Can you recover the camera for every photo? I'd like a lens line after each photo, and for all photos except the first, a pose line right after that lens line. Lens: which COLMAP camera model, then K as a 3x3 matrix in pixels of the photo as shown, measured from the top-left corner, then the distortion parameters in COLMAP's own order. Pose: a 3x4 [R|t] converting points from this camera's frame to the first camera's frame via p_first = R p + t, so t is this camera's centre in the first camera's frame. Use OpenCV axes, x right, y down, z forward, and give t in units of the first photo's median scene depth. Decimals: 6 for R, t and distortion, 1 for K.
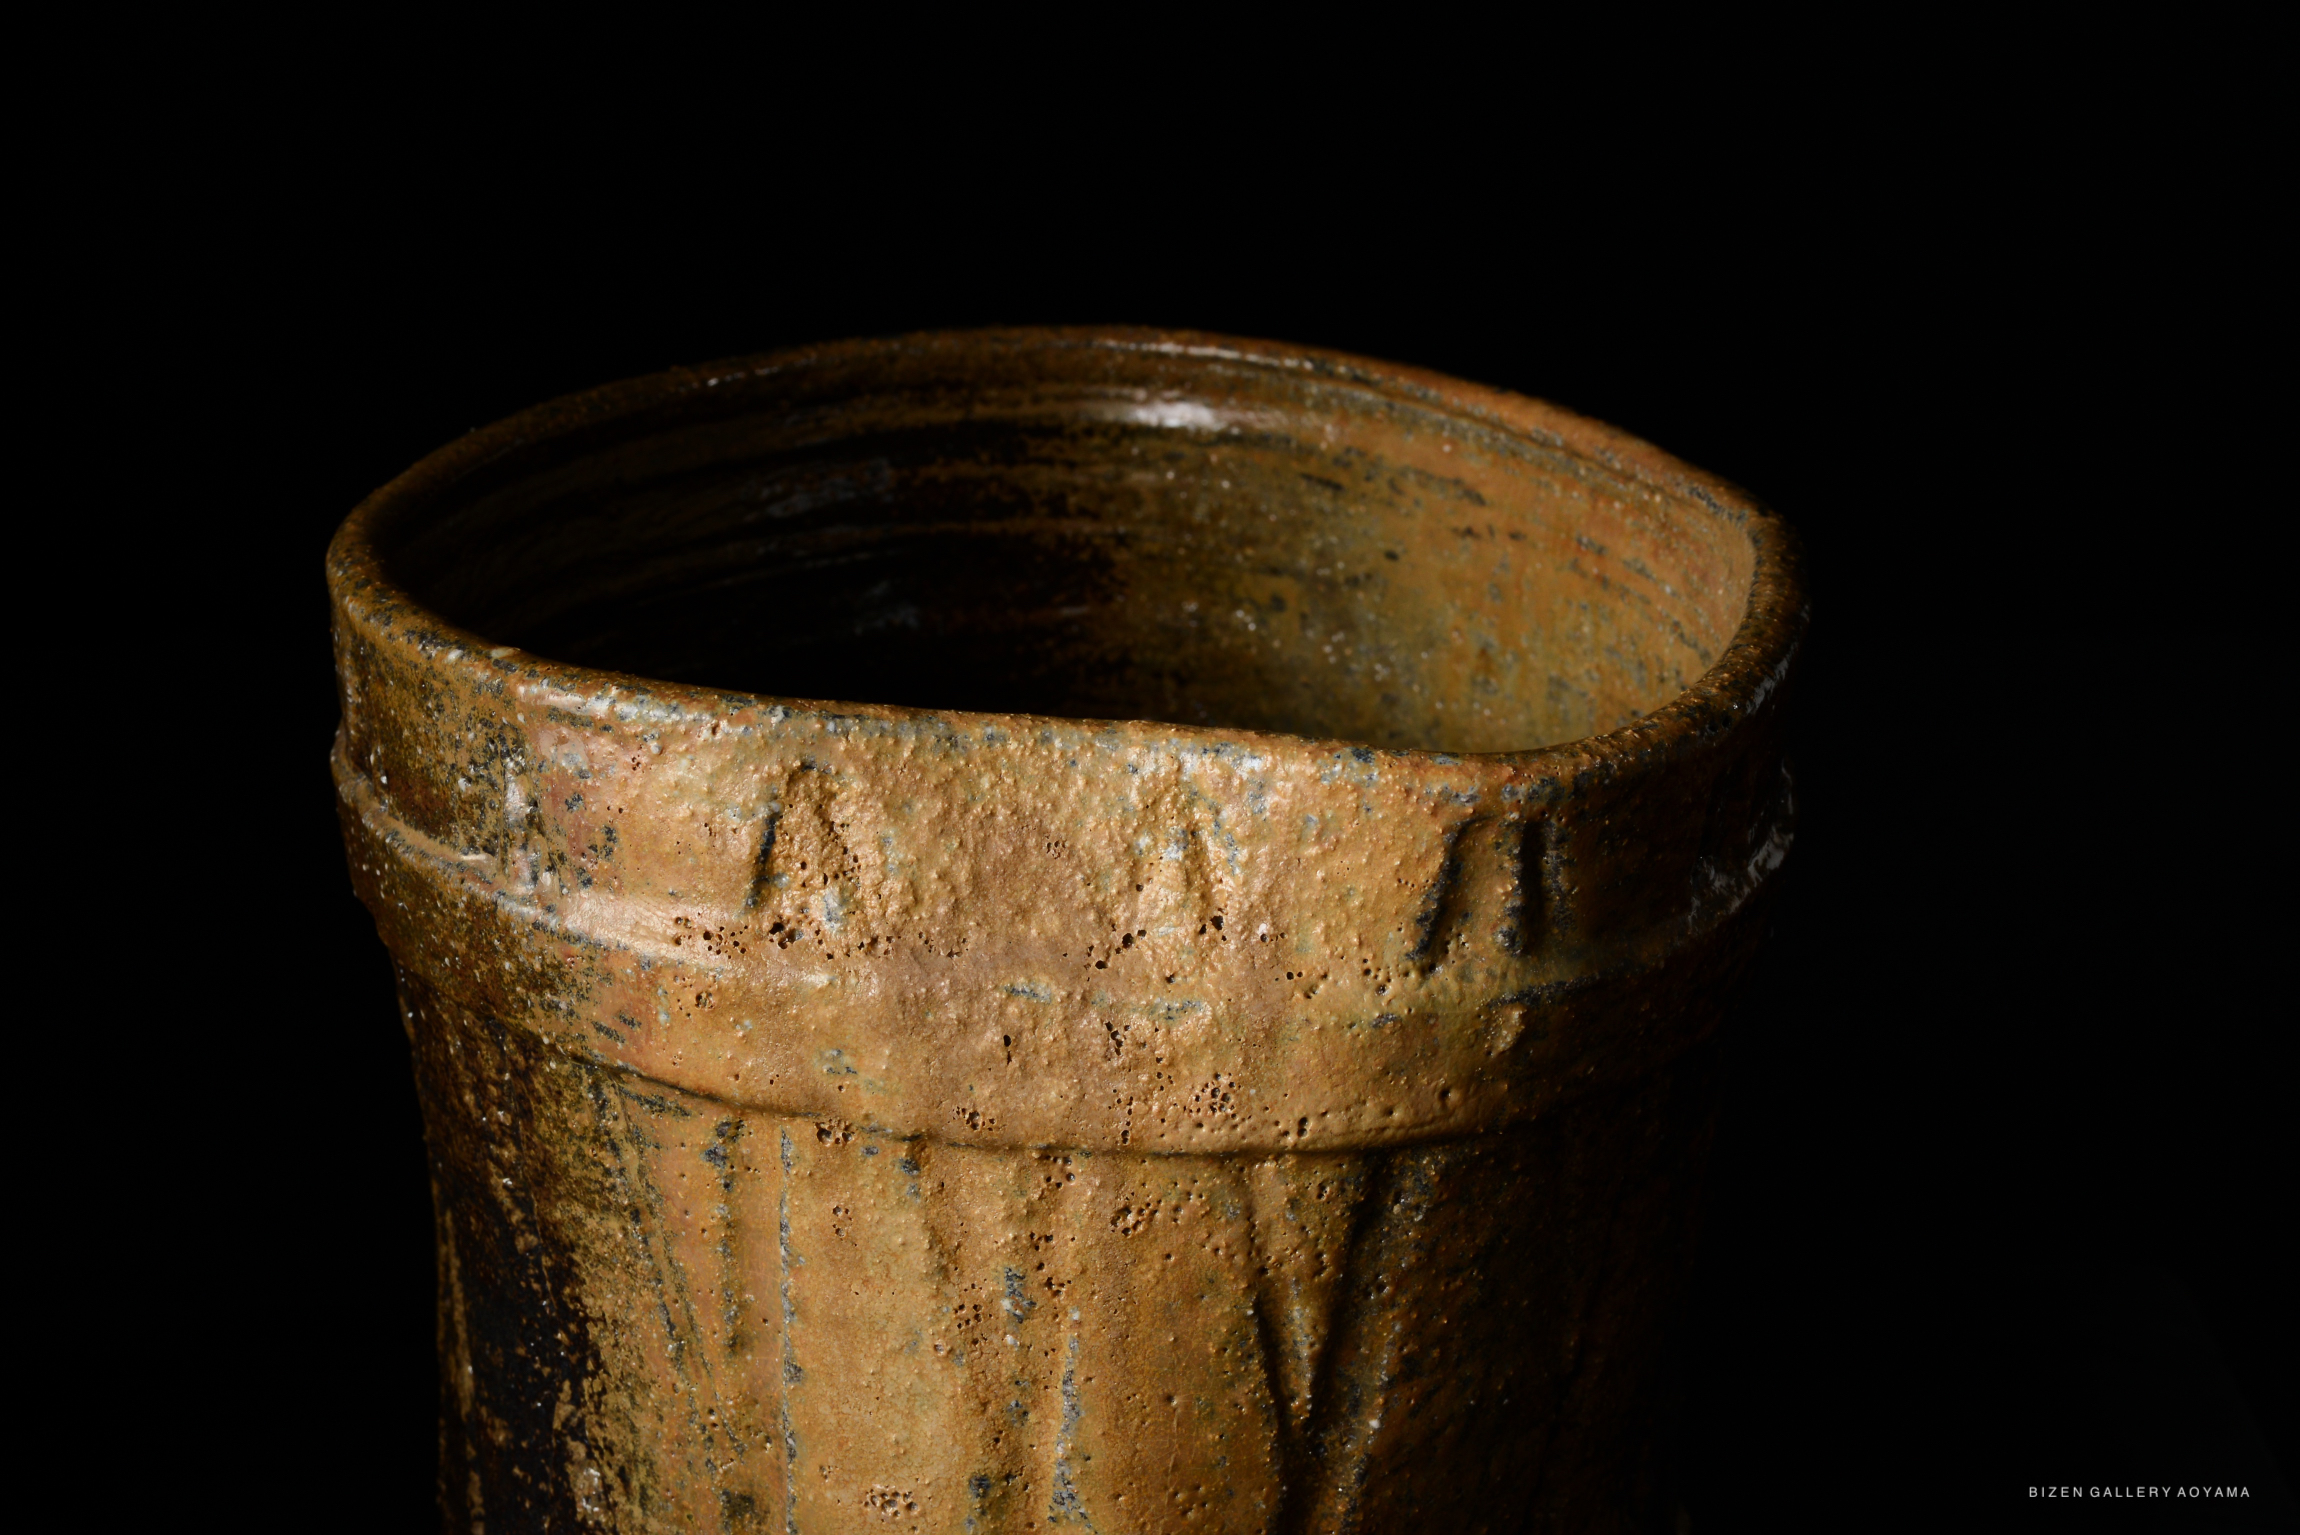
lens RADIAL K [[4808.8, 0, 1150.0], [0, 4808.8, 767.5], [0, 0, 1]] dist [0.055741, 0.381459]
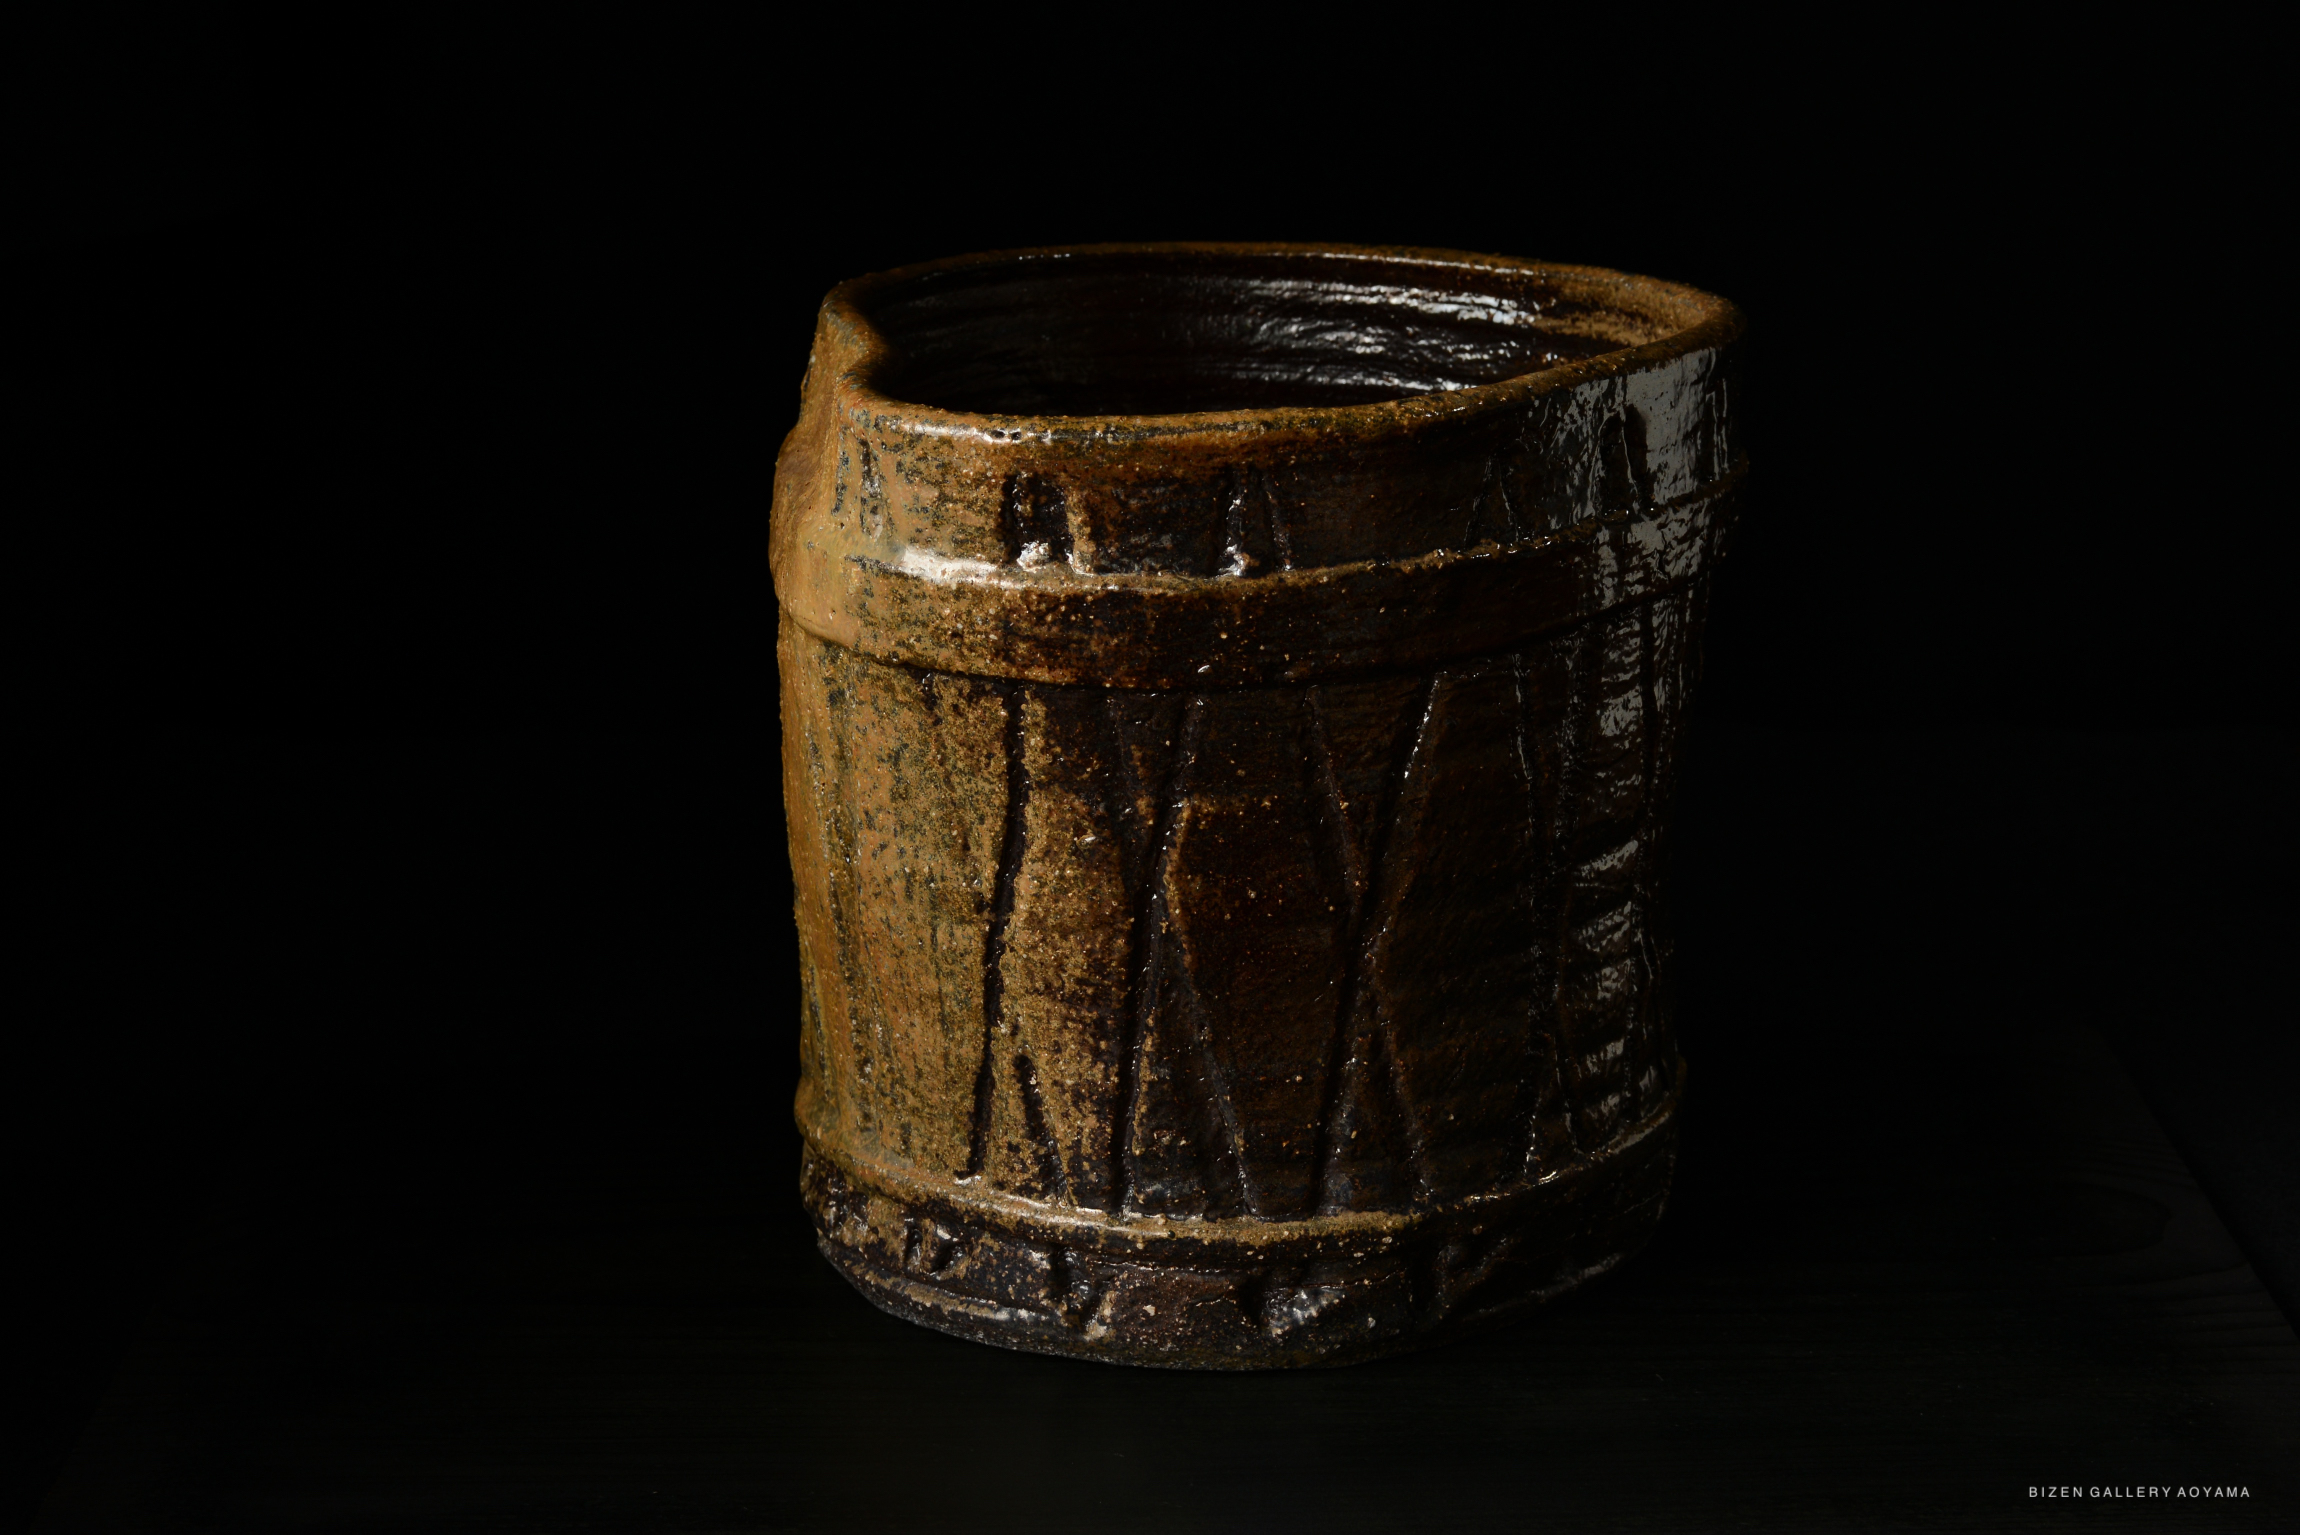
lens RADIAL K [[4665.4, 0, 1150.0], [0, 4665.4, 767.5], [0, 0, 1]] dist [0.039880, 0.059945]
pose [[0.261253, 0.251517, -0.931926, 1.426404], [-0.346719, 0.925476, 0.152578, -0.141089], [0.900851, 0.283255, 0.328990, 0.605299]]
